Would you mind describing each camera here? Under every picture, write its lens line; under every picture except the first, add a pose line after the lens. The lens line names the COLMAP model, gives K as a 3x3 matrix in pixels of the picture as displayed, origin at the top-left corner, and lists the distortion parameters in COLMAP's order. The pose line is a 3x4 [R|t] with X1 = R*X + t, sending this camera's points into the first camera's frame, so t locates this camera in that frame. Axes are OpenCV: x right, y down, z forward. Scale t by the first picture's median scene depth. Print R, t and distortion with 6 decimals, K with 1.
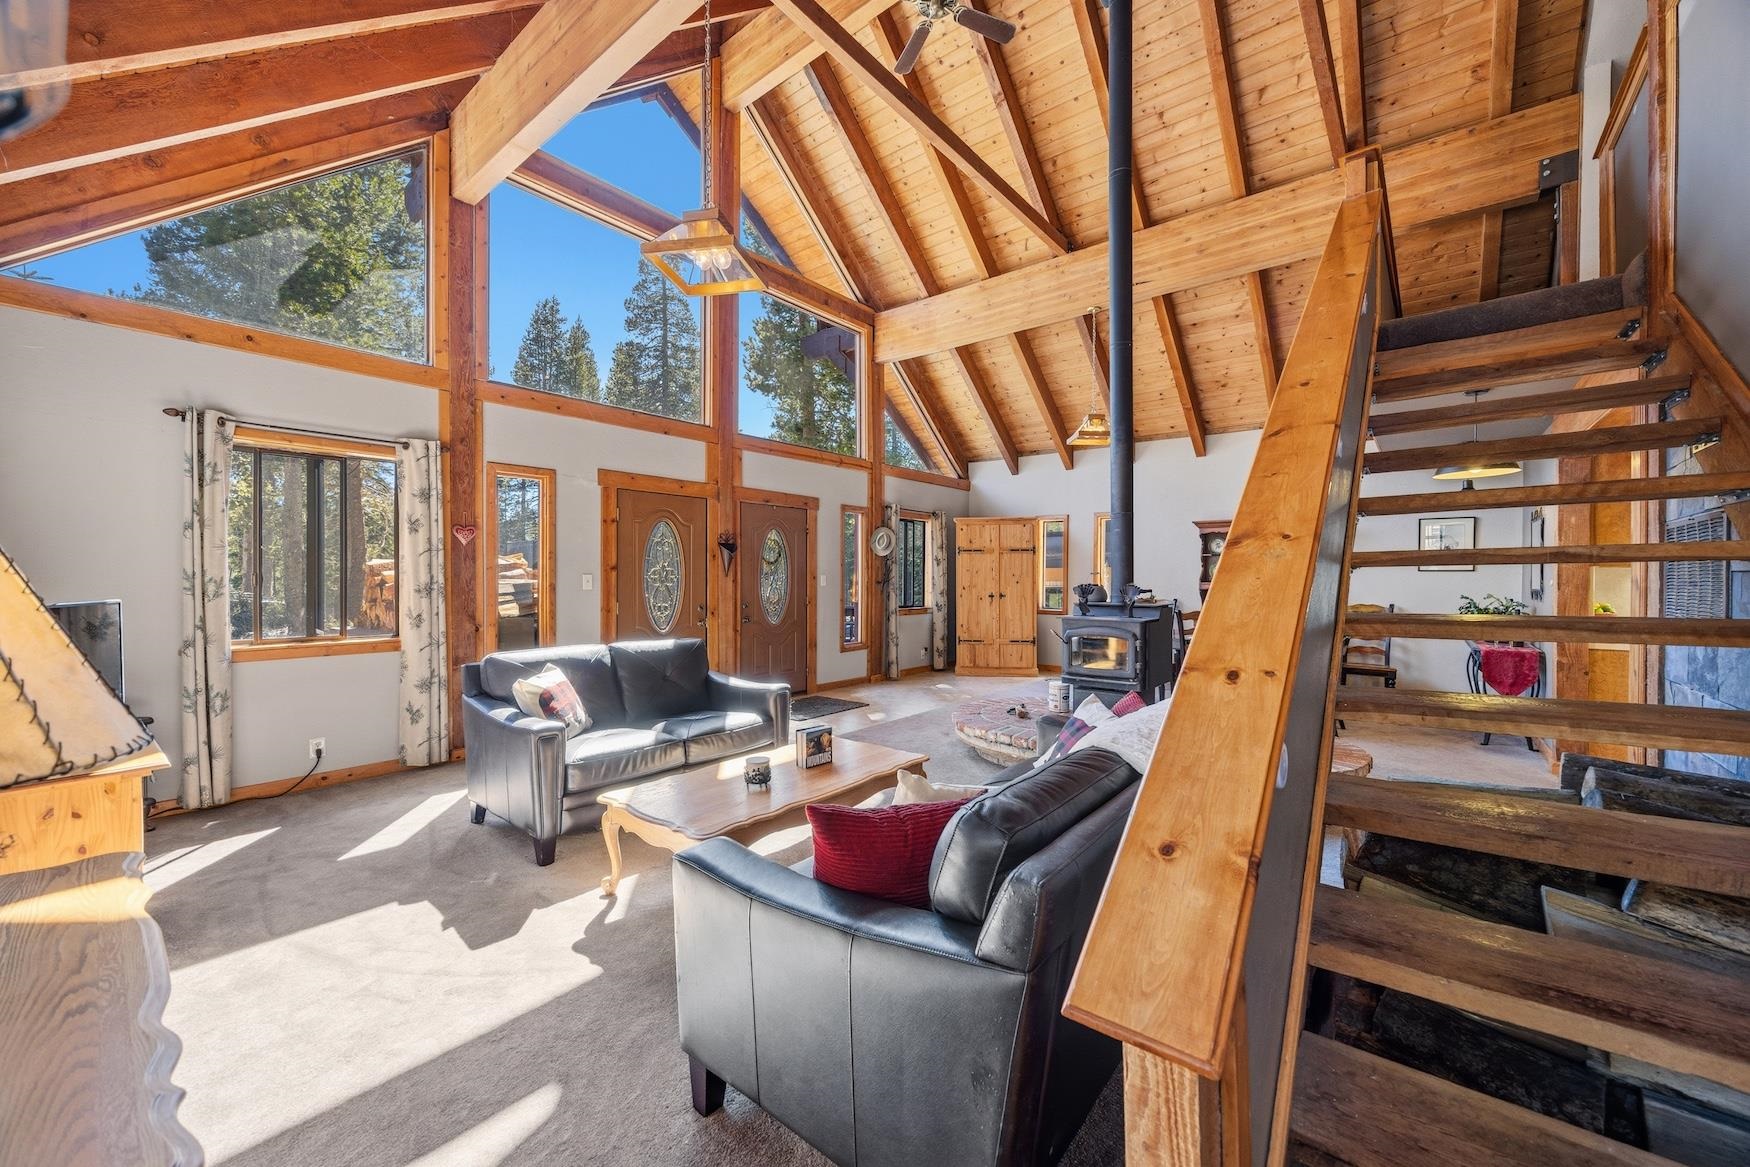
lens RADIAL K [[672.8, 0, 880.9], [0, 672.8, 584.6], [0, 0, 1]] dist [0.000077, 0.000363]
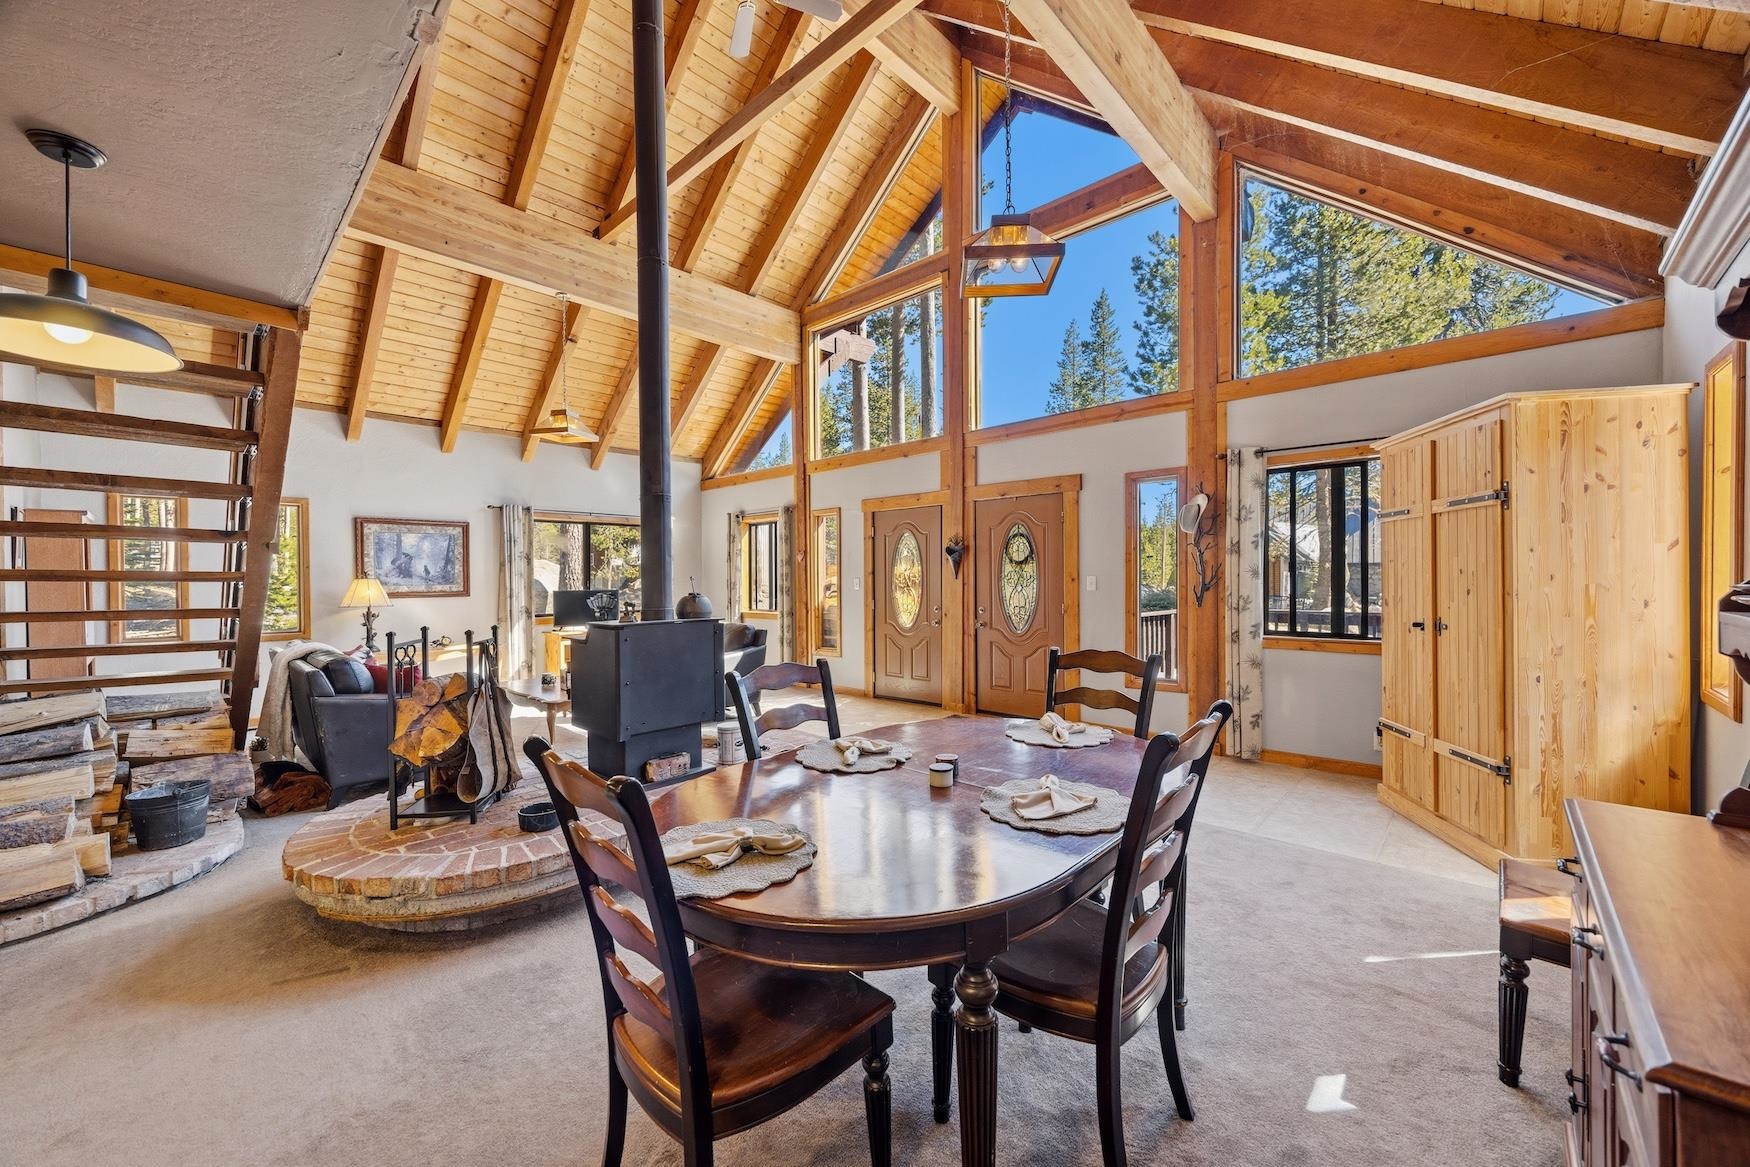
lens RADIAL K [[672.8, 0, 876.2], [0, 672.8, 582.3], [0, 0, 1]] dist [0.000077, 0.000363]
pose [[-0.067809, 0.003259, -0.997693, 0.782617], [-0.004314, 0.999984, 0.003559, -0.010760], [0.997689, 0.004546, -0.067794, 0.948359]]
